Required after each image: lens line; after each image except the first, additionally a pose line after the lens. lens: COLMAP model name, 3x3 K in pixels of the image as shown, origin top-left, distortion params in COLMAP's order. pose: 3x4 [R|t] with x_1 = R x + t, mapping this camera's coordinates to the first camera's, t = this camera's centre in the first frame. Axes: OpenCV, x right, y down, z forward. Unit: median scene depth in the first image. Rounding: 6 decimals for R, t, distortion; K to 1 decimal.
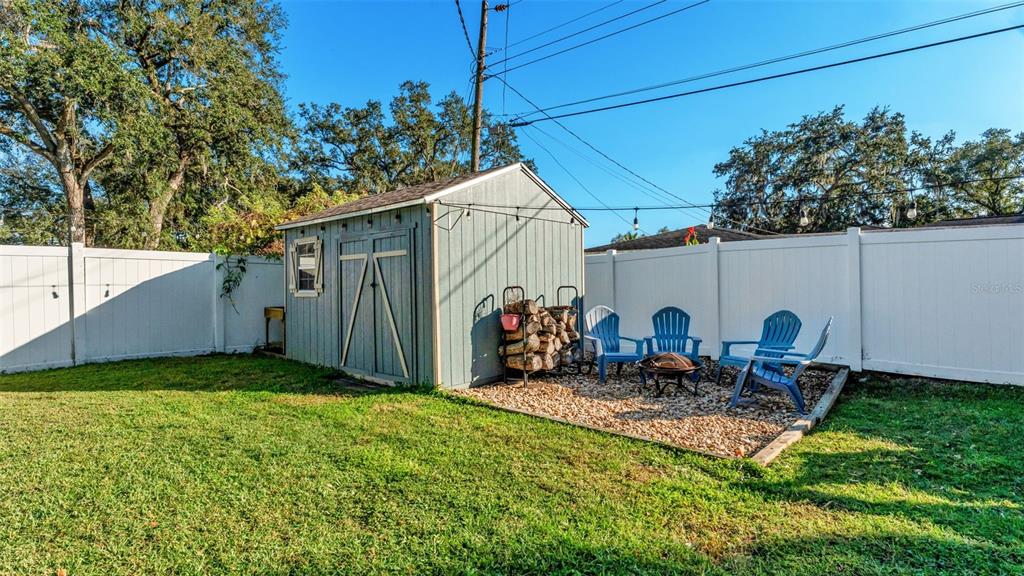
lens RADIAL K [[514.7, 0, 509.3], [0, 514.7, 286.6], [0, 0, 1]] dist [0.000823, -0.000193]
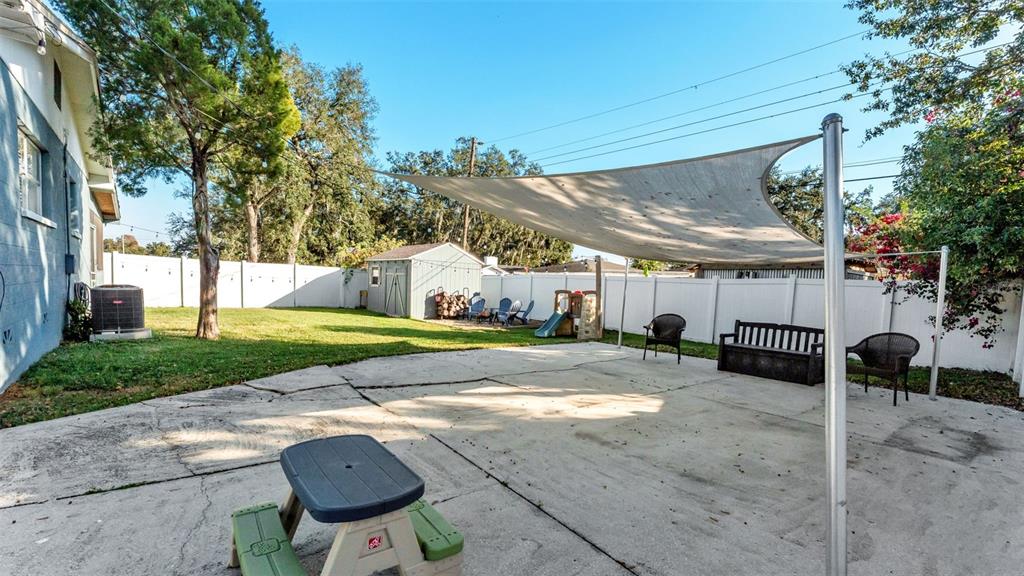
lens RADIAL K [[453.0, 0, 512.2], [0, 453.0, 317.9], [0, 0, 1]] dist [0.000194, -0.000100]
pose [[0.991450, 0.060741, -0.115484, 0.522609], [-0.052888, 0.996152, 0.069888, -0.019305], [0.119285, -0.063183, 0.990848, -1.104542]]
